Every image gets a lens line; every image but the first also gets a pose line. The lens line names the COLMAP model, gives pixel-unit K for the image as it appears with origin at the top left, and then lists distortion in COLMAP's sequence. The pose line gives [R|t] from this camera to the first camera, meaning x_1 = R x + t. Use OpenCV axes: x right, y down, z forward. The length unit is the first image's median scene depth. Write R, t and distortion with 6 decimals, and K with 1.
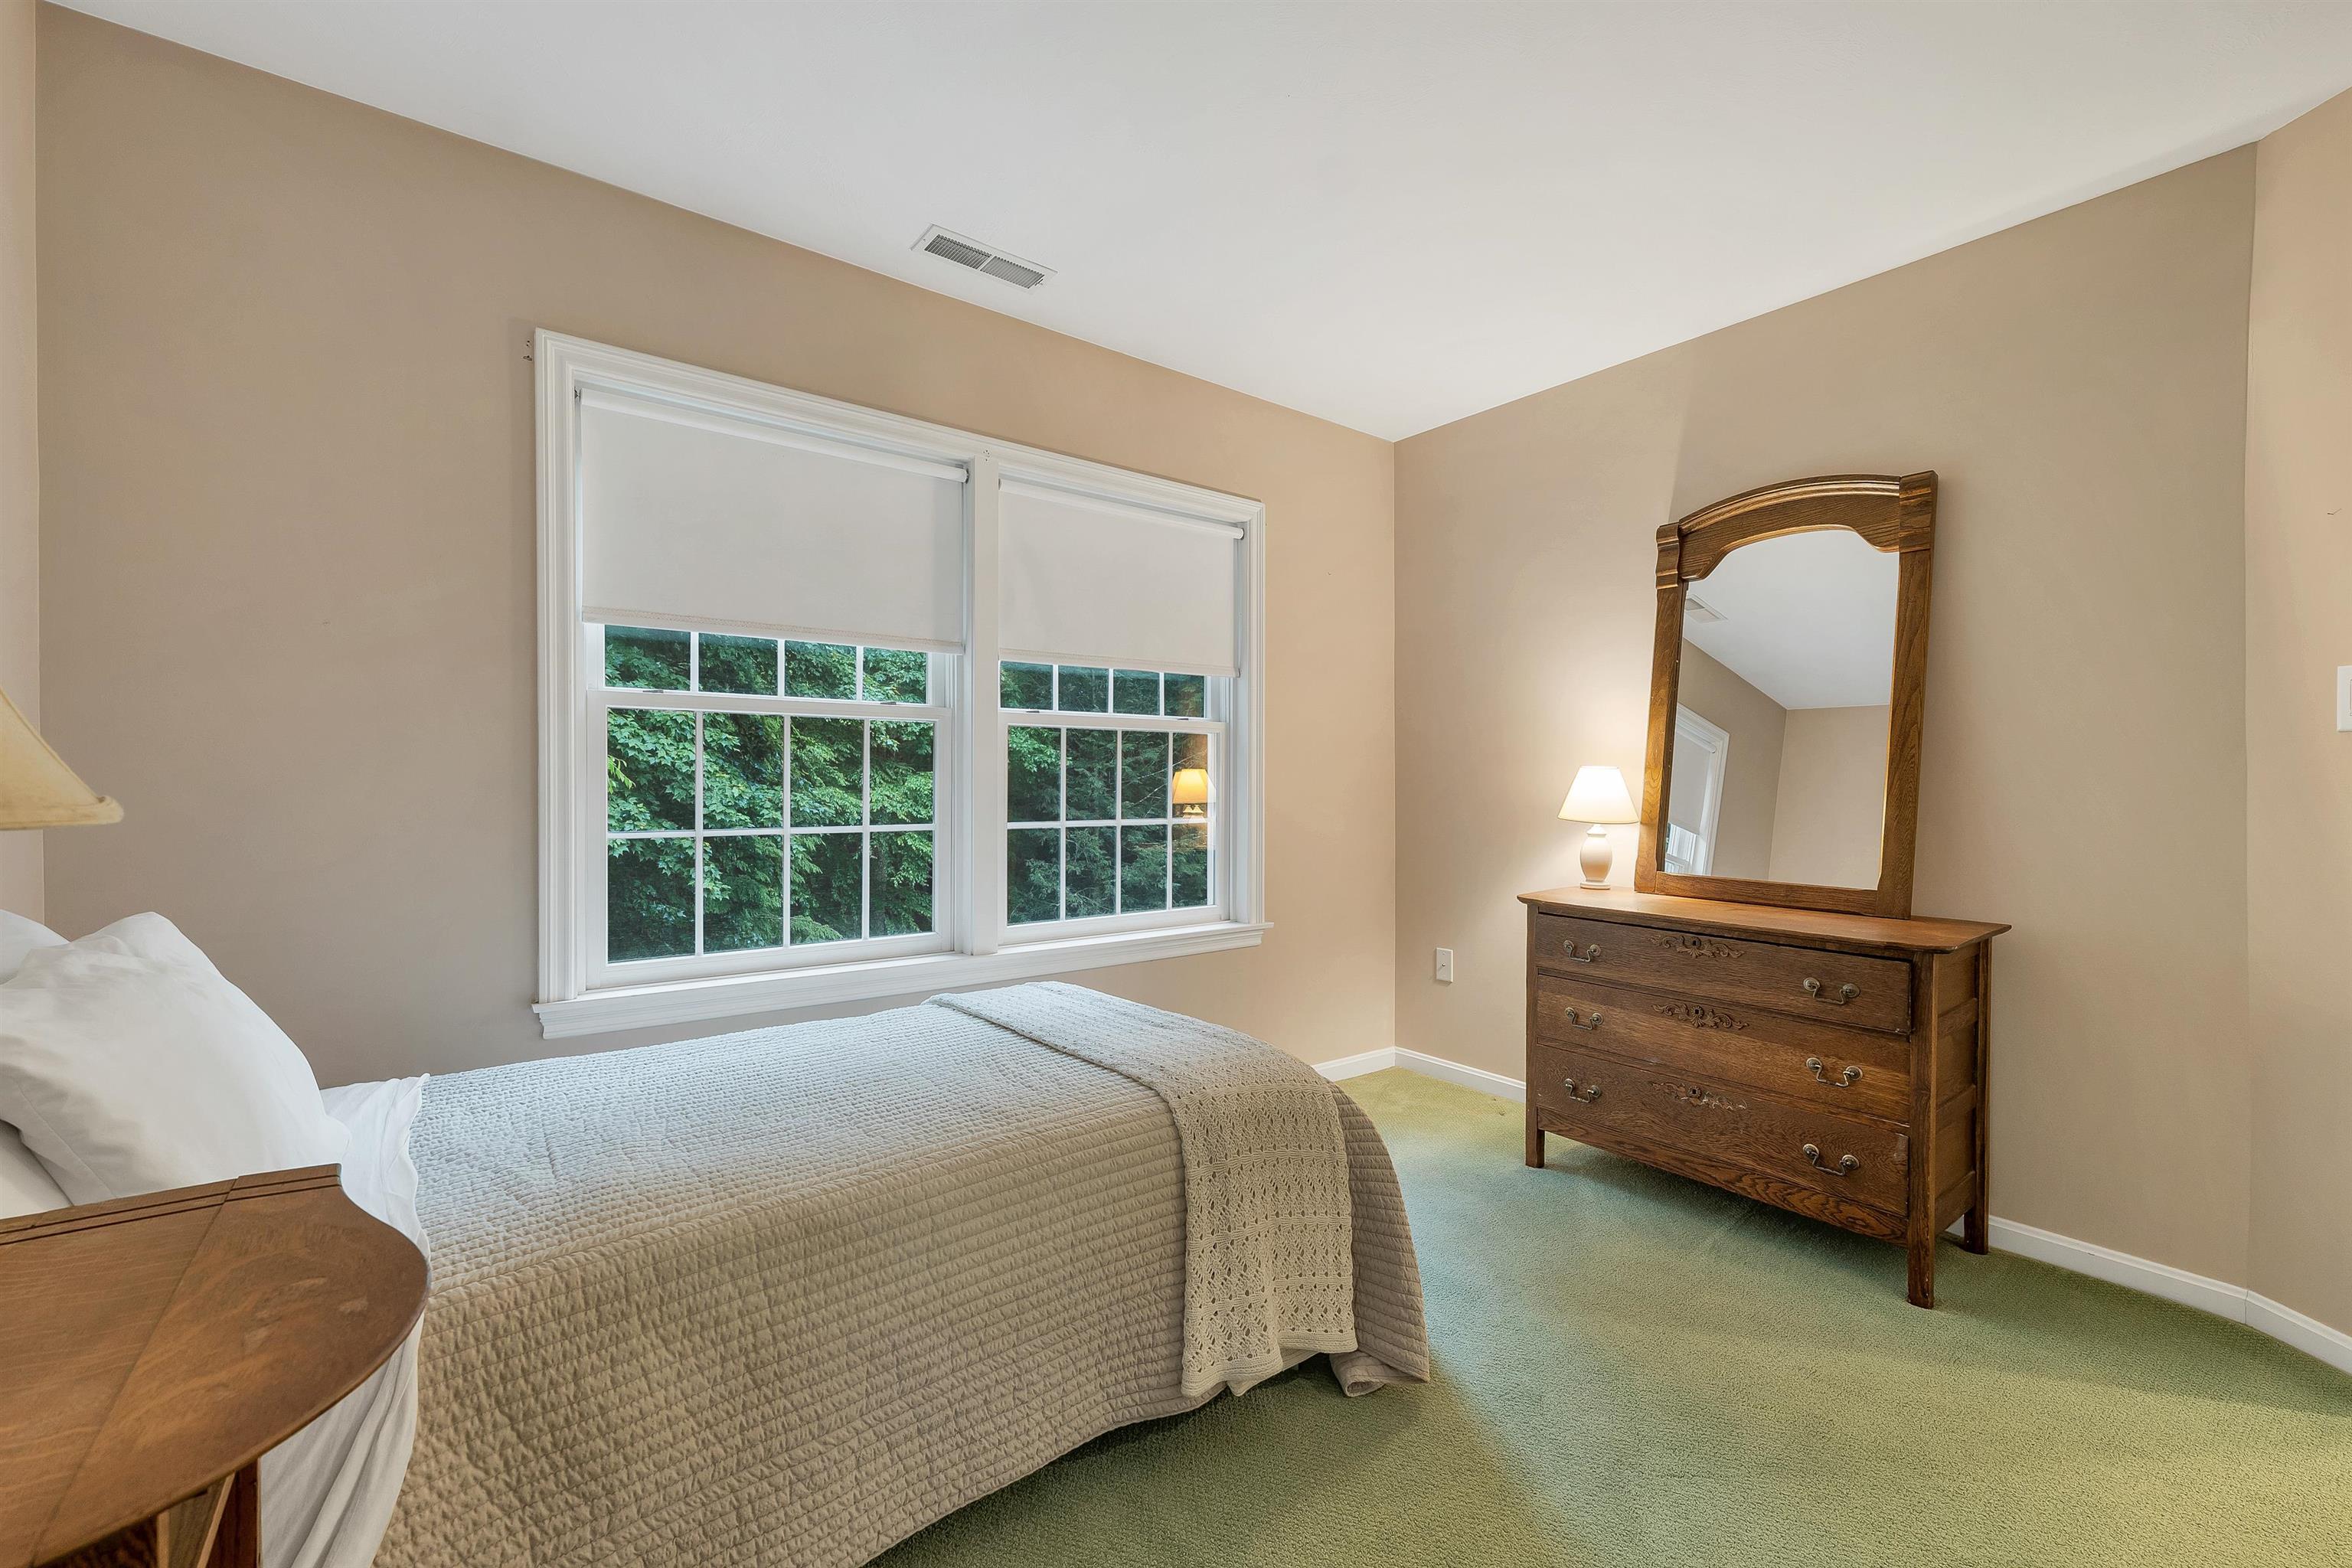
lens RADIAL K [[968.8, 0, 1174.4], [0, 968.8, 802.8], [0, 0, 1]] dist [0.000892, -0.000152]
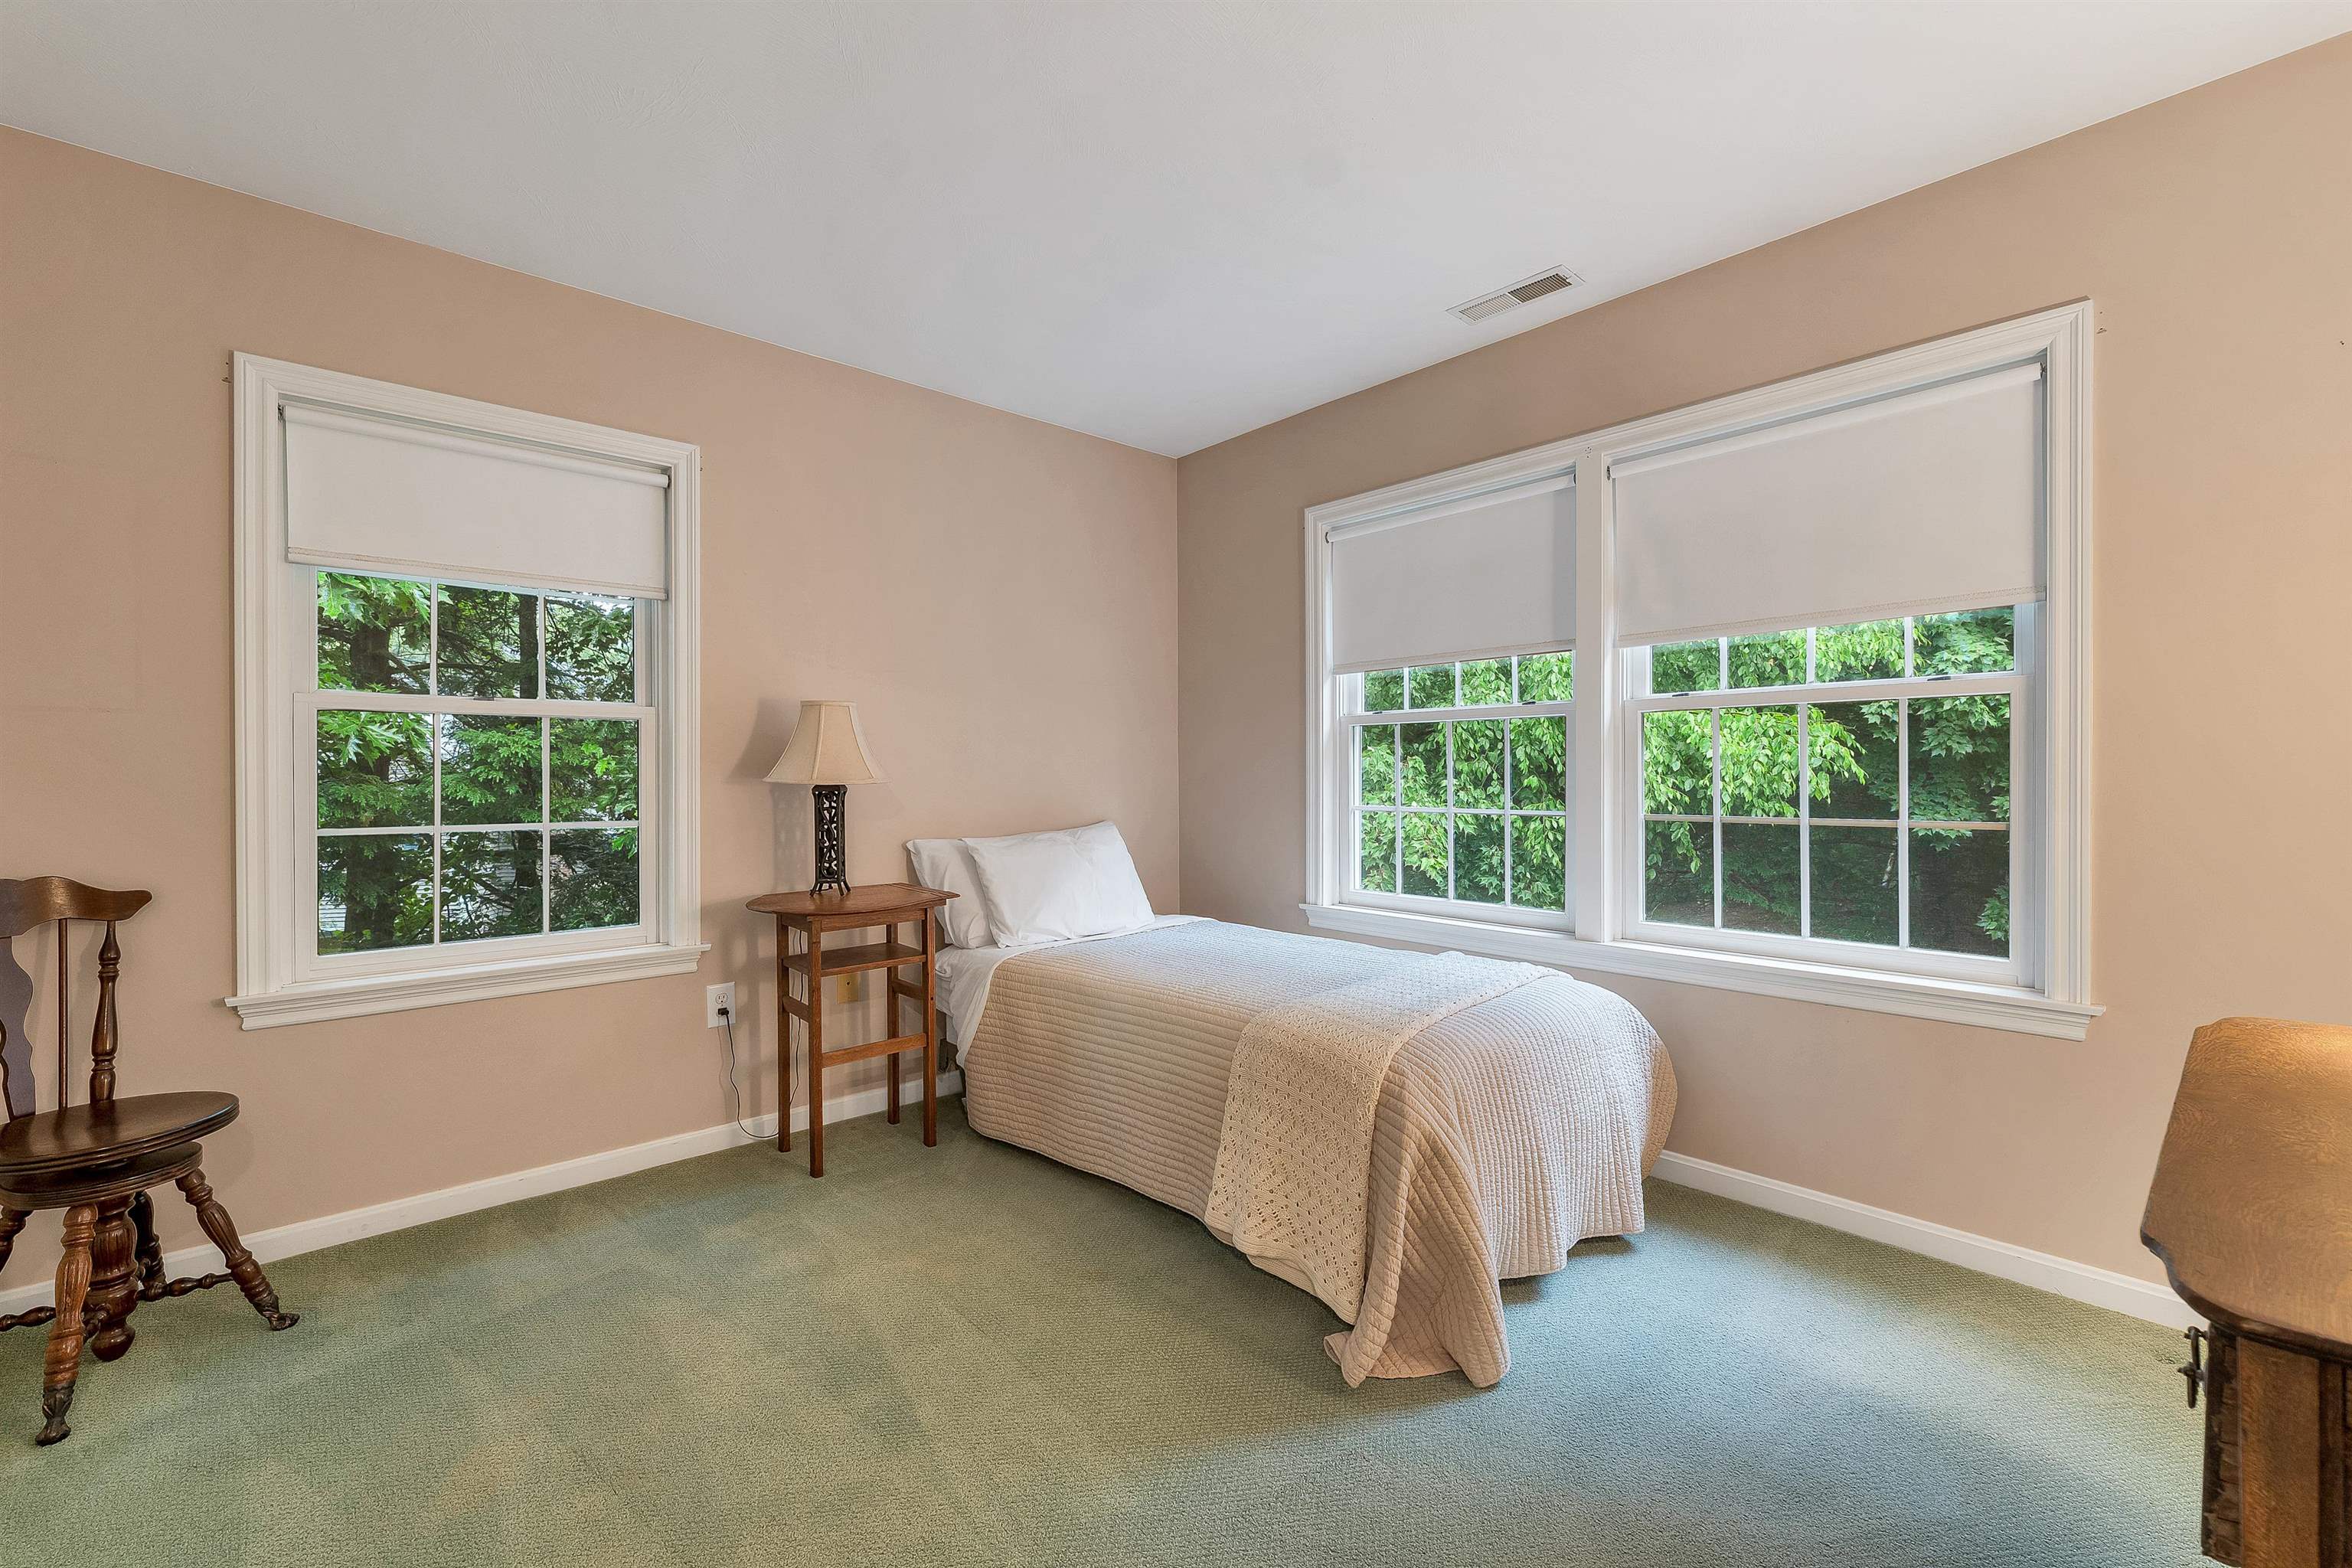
lens RADIAL K [[968.8, 0, 1178.6], [0, 968.8, 773.7], [0, 0, 1]] dist [0.000892, -0.000152]
pose [[0.069658, 0.002880, -0.997567, 0.800603], [-0.008935, 0.999958, 0.002263, -0.017278], [0.997531, 0.008756, 0.069681, 0.500335]]
